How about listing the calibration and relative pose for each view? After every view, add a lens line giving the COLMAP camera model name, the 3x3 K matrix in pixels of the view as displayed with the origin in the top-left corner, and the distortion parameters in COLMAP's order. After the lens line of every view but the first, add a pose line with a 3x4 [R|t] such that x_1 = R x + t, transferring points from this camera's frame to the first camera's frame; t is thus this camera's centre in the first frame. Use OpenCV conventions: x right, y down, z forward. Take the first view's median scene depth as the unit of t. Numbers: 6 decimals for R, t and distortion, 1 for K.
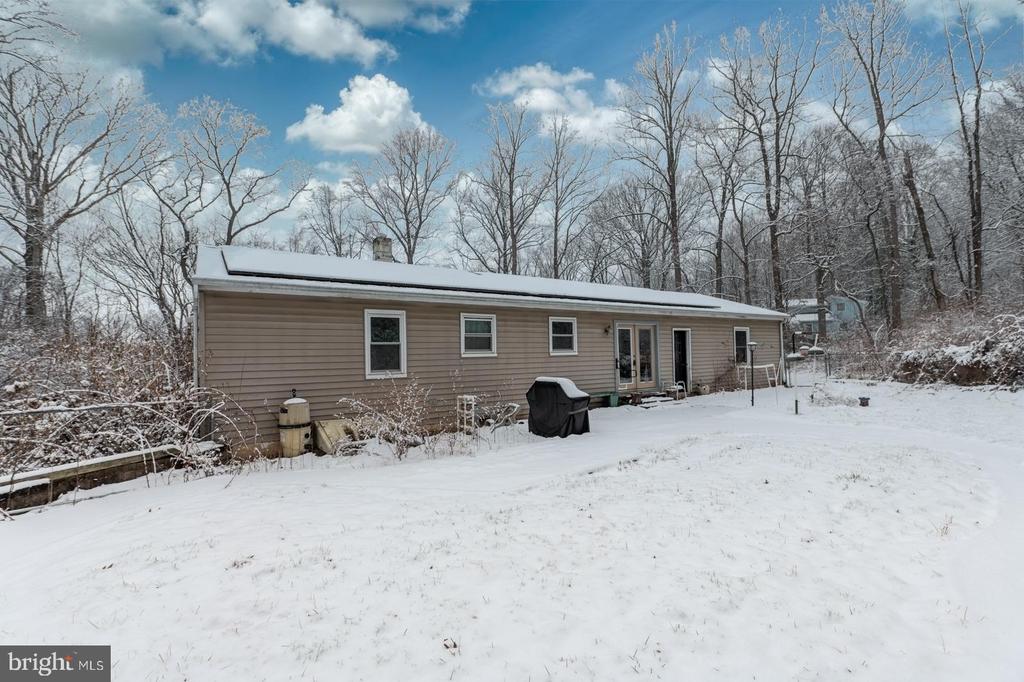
lens RADIAL K [[460.4, 0, 516.2], [0, 460.4, 344.9], [0, 0, 1]] dist [-0.007117, -0.001168]
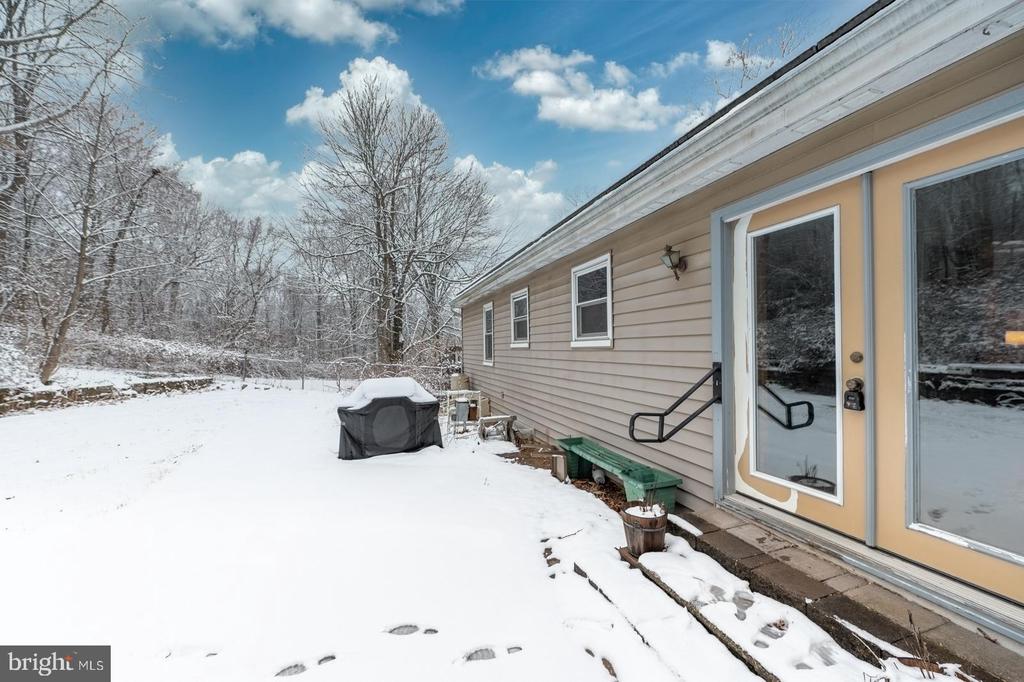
lens RADIAL K [[407.6, 0, 516.9], [0, 407.6, 346.5], [0, 0, 1]] dist [-0.006612, -0.001270]
pose [[-0.269595, 0.023717, -0.962682, 0.519745], [0.046329, 0.998859, 0.011634, 0.014785], [0.961859, -0.041463, -0.270386, 1.073121]]
